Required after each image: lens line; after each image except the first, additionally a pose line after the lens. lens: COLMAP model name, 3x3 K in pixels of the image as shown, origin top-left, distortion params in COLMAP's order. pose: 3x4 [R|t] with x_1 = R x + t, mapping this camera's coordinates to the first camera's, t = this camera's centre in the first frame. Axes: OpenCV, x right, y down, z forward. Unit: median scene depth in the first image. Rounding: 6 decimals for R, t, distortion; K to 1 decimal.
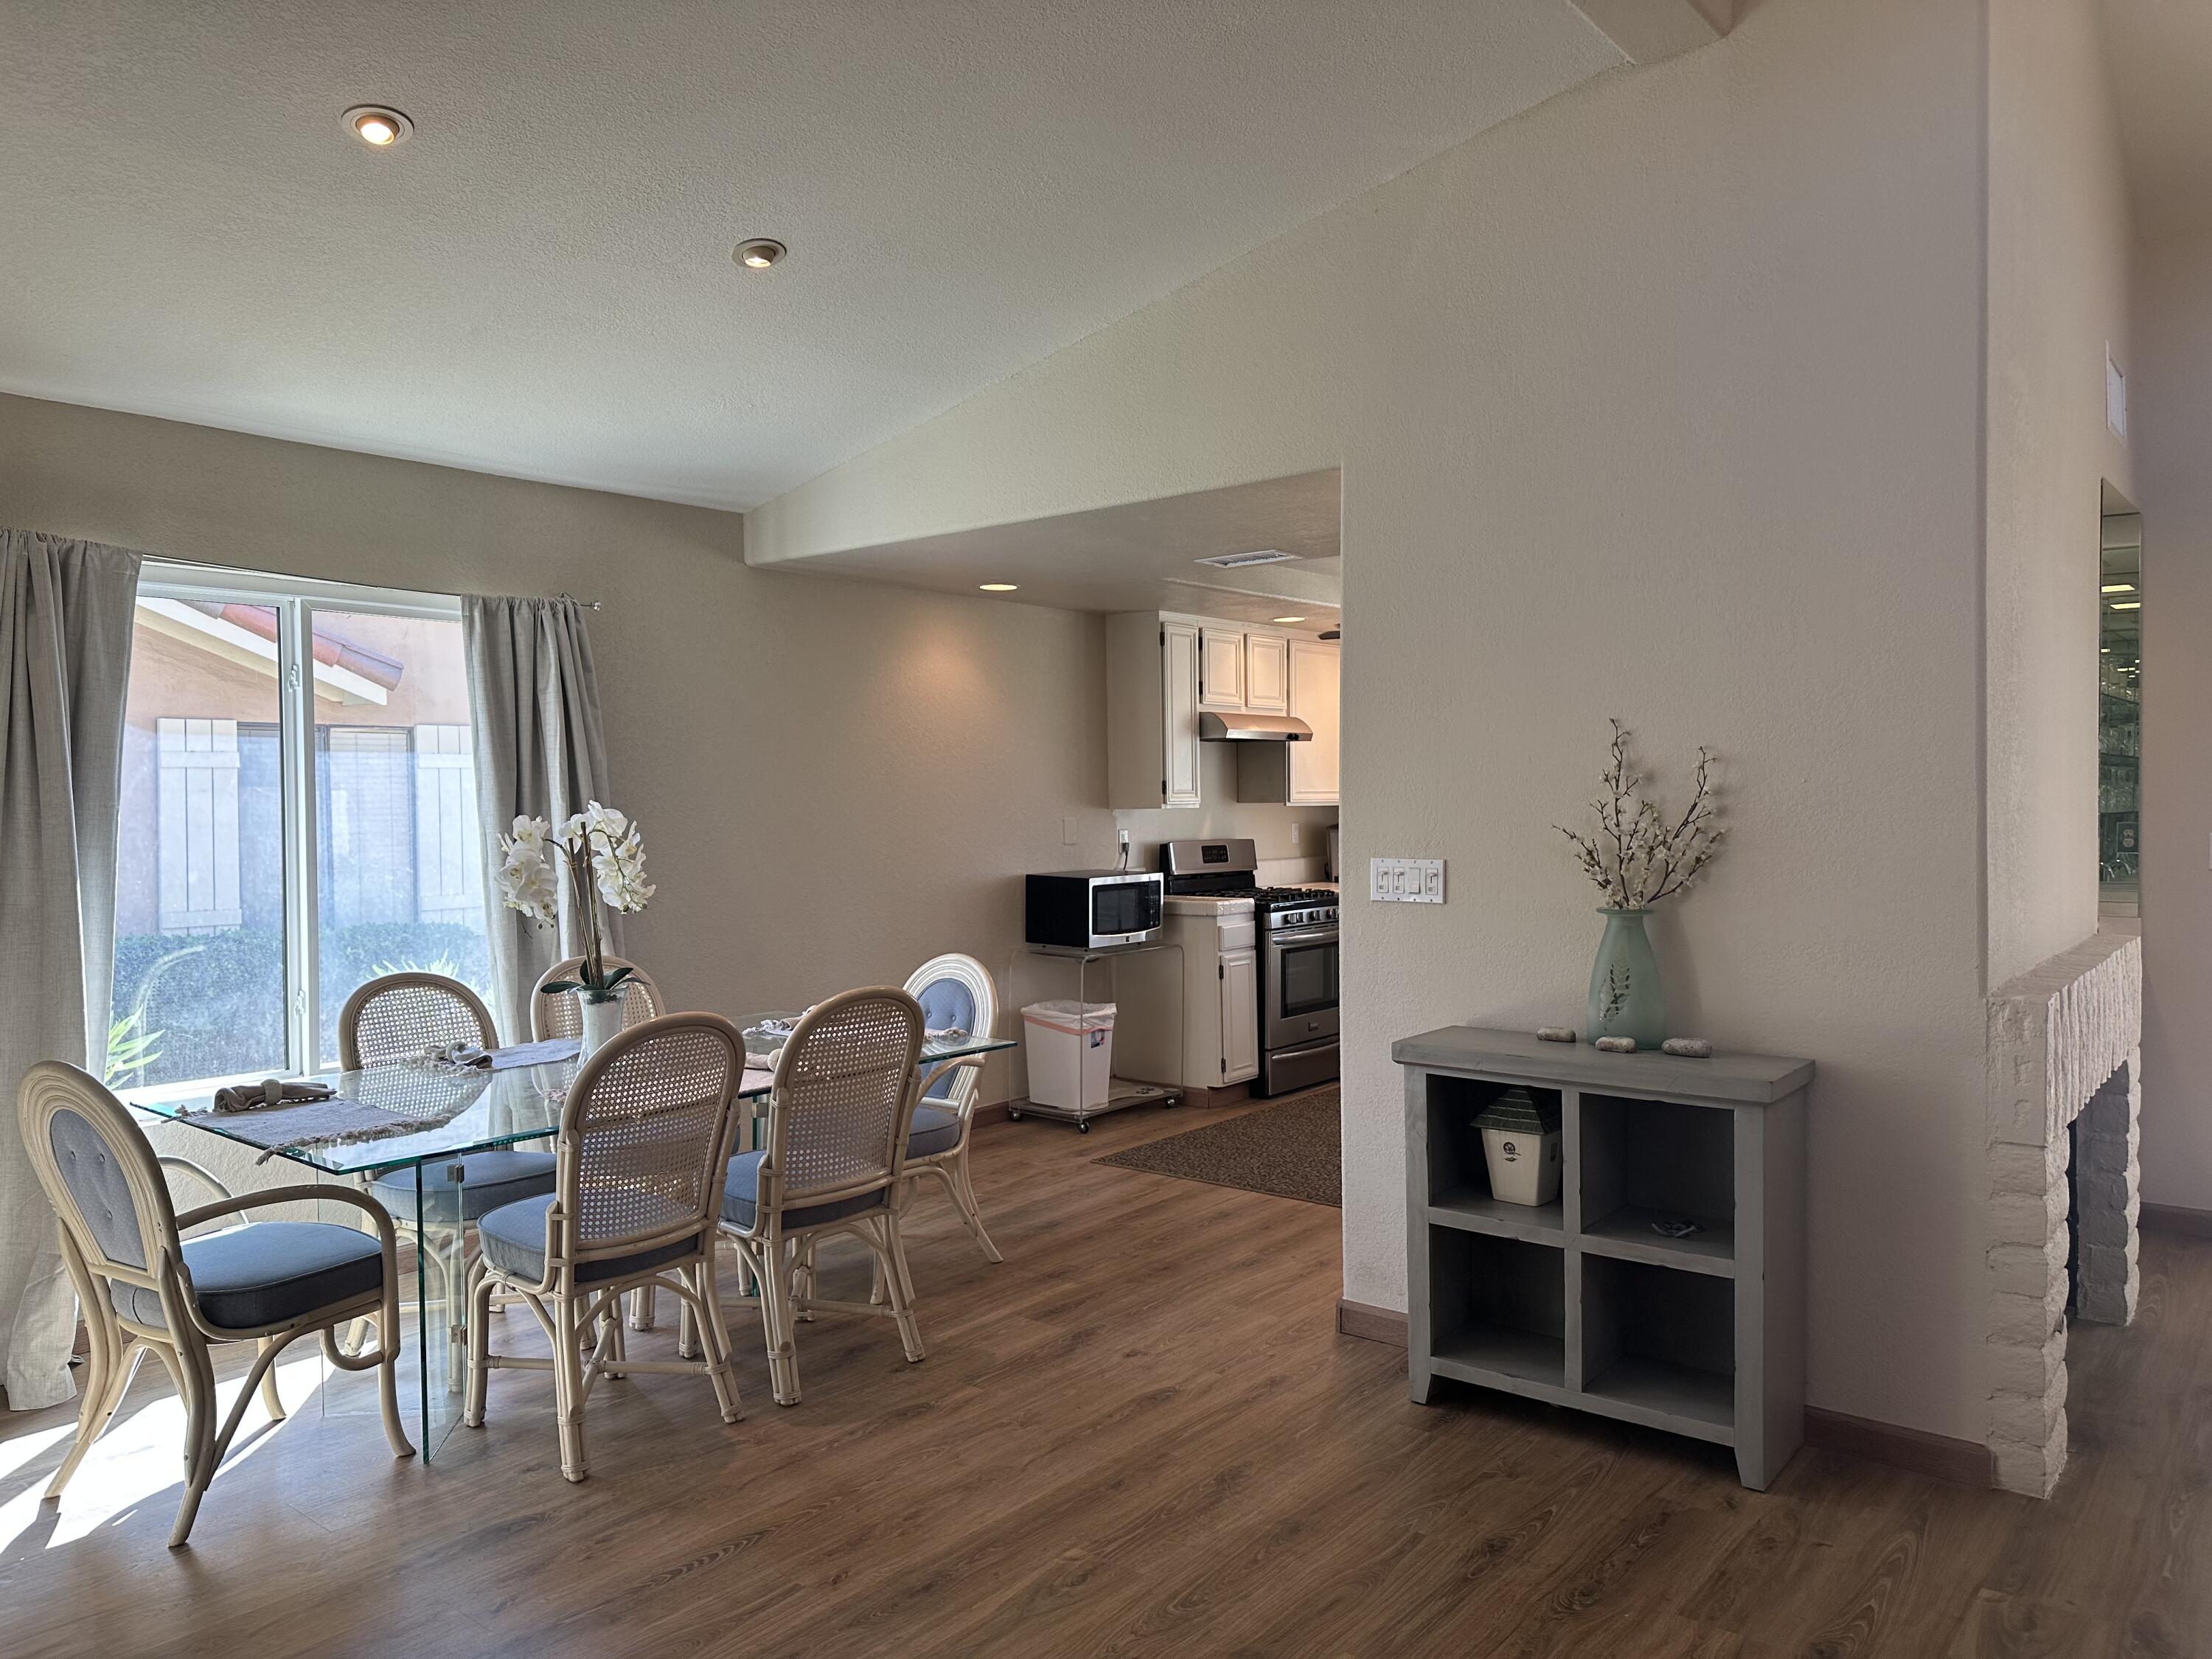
lens RADIAL K [[1573.5, 0, 1094.2], [0, 1573.5, 834.0], [0, 0, 1]] dist [0.031784, -0.008271]
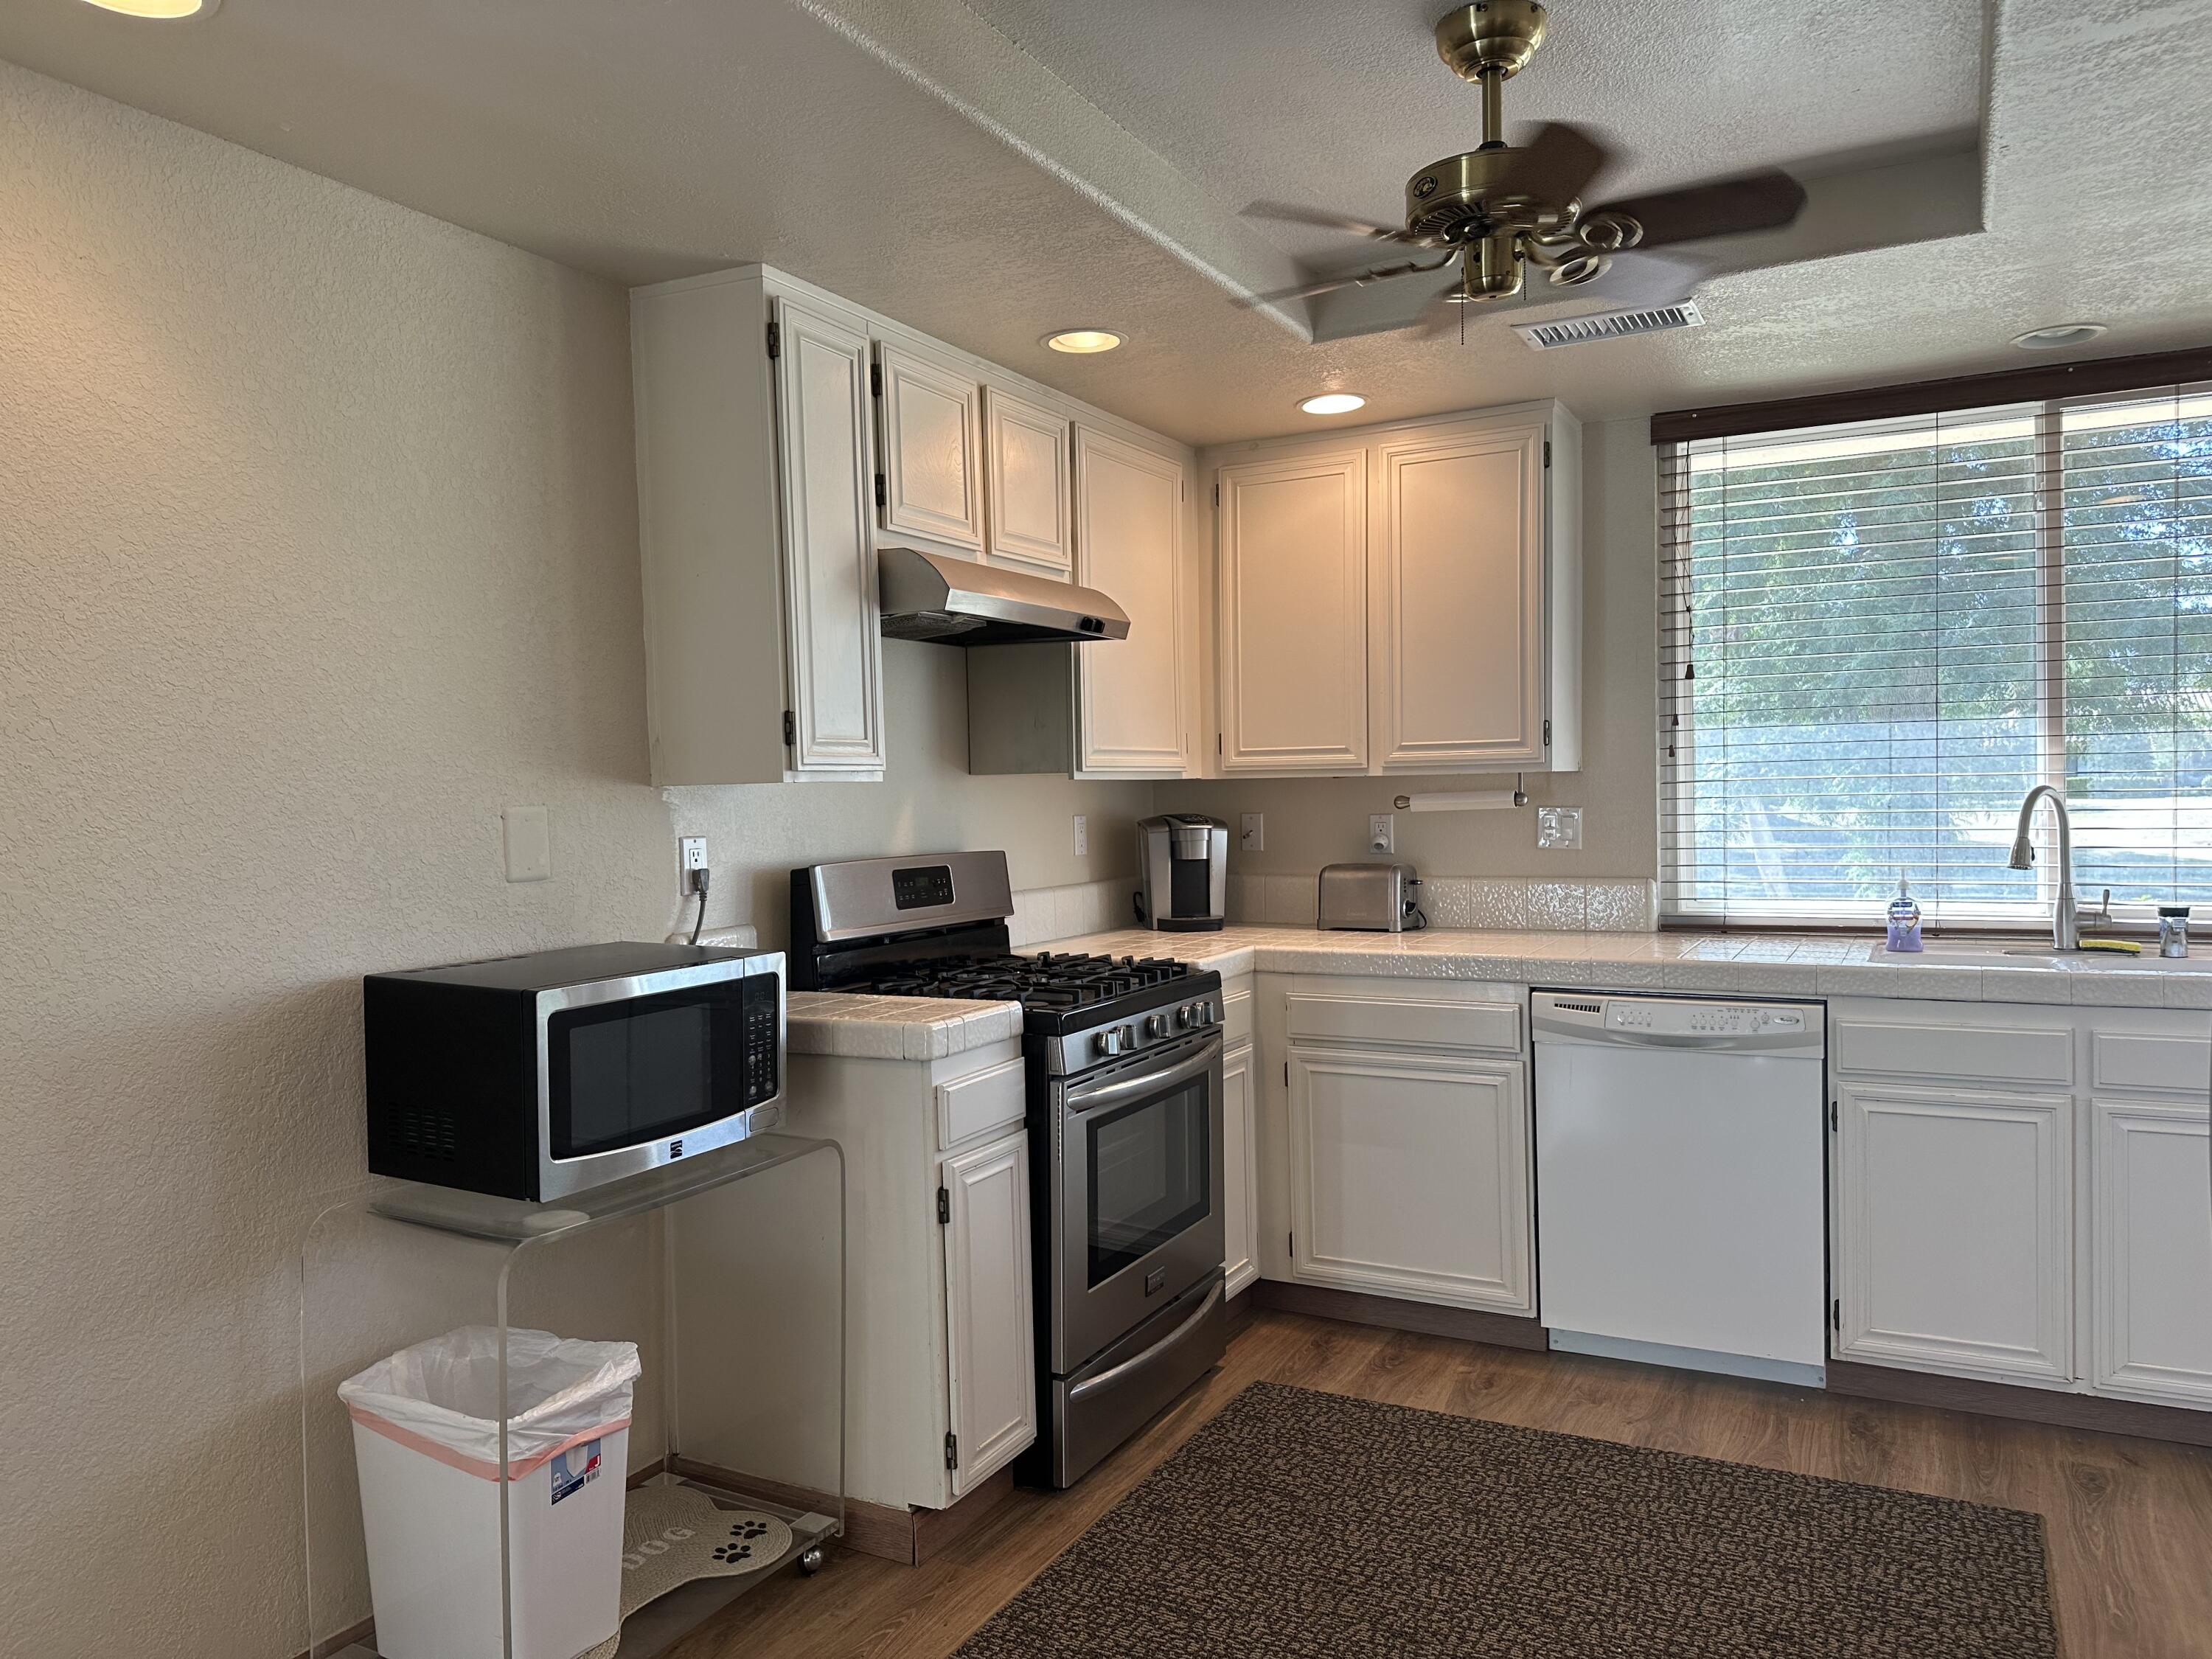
lens RADIAL K [[1573.5, 0, 1110.5], [0, 1573.5, 835.6], [0, 0, 1]] dist [0.031784, -0.008271]
pose [[0.981311, -0.017076, 0.191672, 0.046913], [0.016386, 0.999852, 0.005187, -0.003661], [-0.191732, -0.001949, 0.981445, 0.591435]]
